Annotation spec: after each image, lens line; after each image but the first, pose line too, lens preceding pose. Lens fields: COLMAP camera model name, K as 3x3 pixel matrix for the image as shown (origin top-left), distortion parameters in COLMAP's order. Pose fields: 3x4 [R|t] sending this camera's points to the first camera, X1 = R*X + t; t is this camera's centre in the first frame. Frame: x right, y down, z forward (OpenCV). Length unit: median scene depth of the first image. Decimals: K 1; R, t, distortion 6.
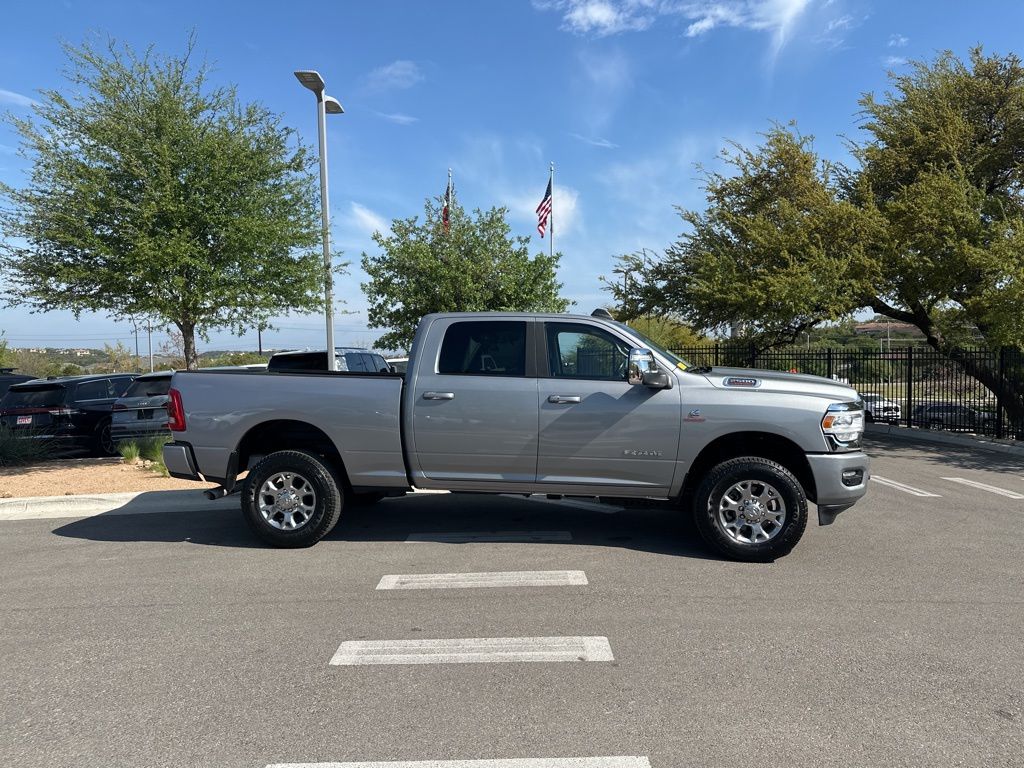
lens RADIAL K [[721.6, 0, 519.5], [0, 721.6, 413.3], [0, 0, 1]] dist [0.037594, -0.048701]
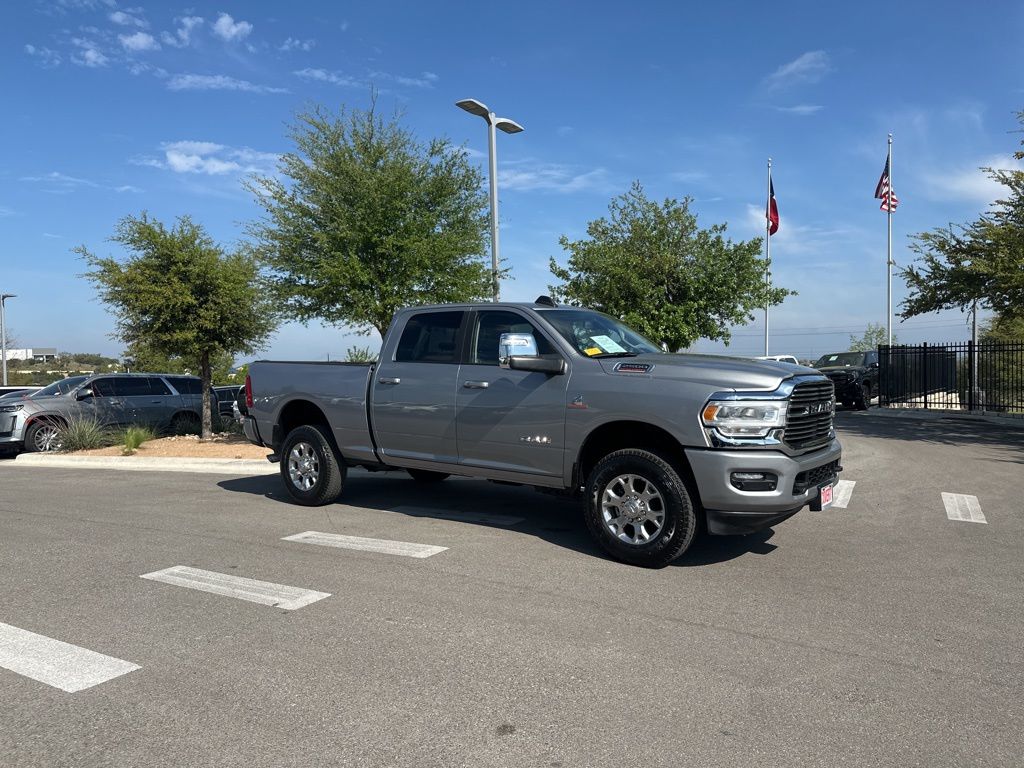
lens RADIAL K [[721.6, 0, 517.6], [0, 721.6, 408.5], [0, 0, 1]] dist [0.037594, -0.048701]
pose [[0.862781, 0.026327, -0.504891, 0.603962], [-0.033185, 0.999439, -0.004594, 0.016813], [0.504487, 0.020718, 0.863171, 0.129729]]
